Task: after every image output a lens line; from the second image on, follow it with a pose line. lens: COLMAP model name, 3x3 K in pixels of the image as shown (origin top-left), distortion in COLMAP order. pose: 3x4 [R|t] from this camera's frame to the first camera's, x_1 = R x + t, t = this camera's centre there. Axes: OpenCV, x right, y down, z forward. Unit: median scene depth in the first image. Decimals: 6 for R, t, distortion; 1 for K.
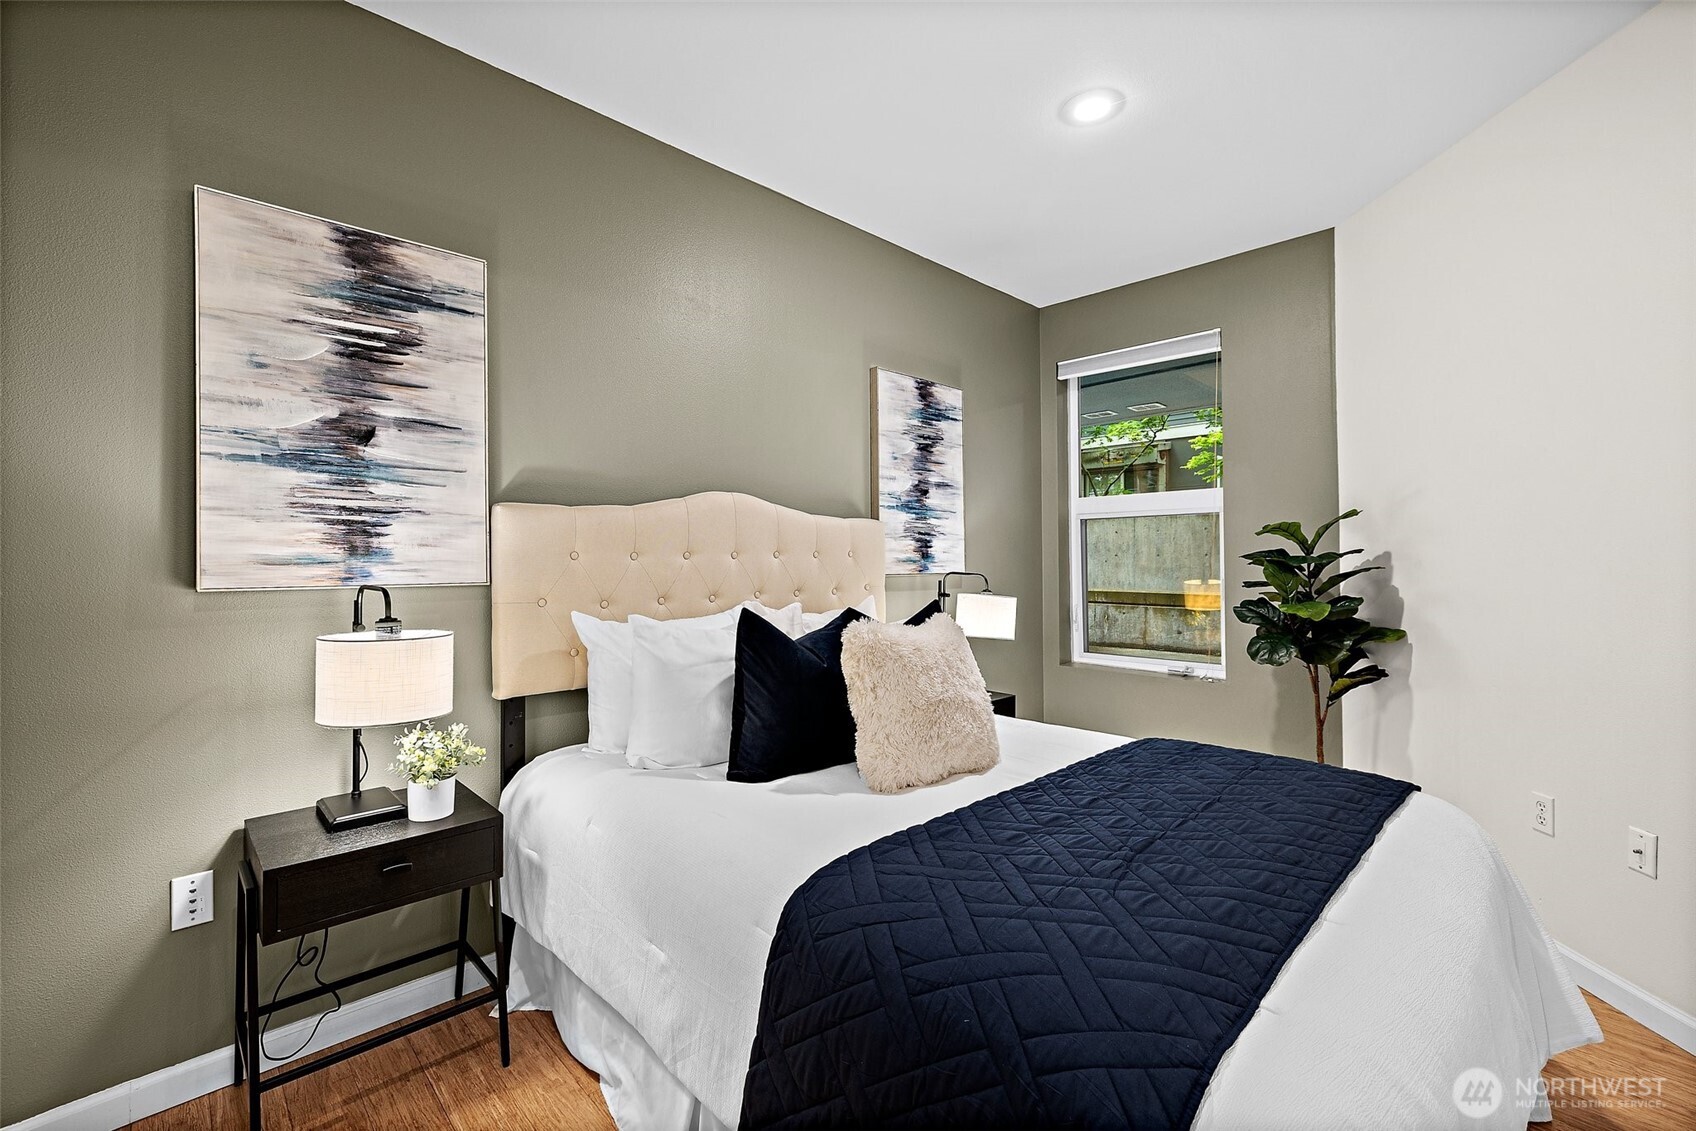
lens RADIAL K [[715.9, 0, 846.4], [0, 715.9, 555.6], [0, 0, 1]] dist [0.001265, -0.000208]
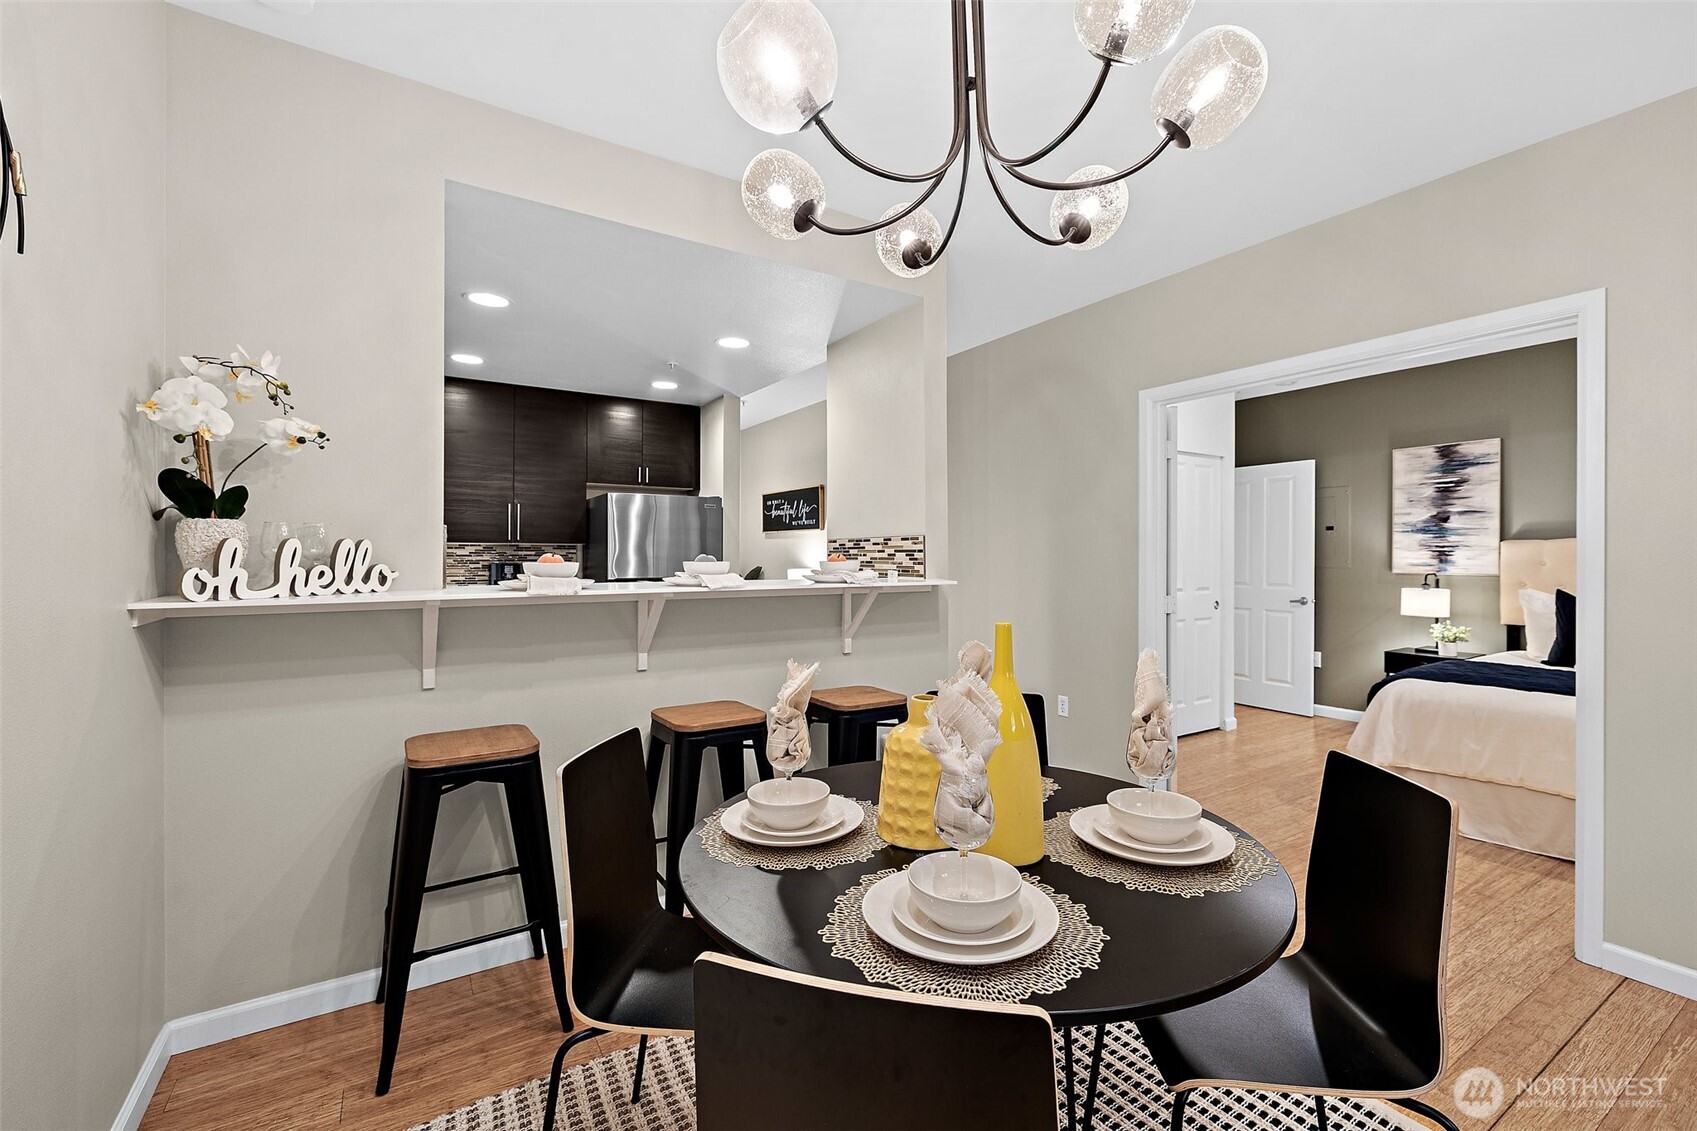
lens RADIAL K [[716.3, 0, 850.2], [0, 716.3, 558.4], [0, 0, 1]] dist [0.001265, -0.000208]
pose [[-0.211349, 0.005353, -0.977396, 2.505532], [0.003914, 0.999982, 0.004631, -0.039021], [0.977403, -0.002847, -0.211366, -0.657004]]
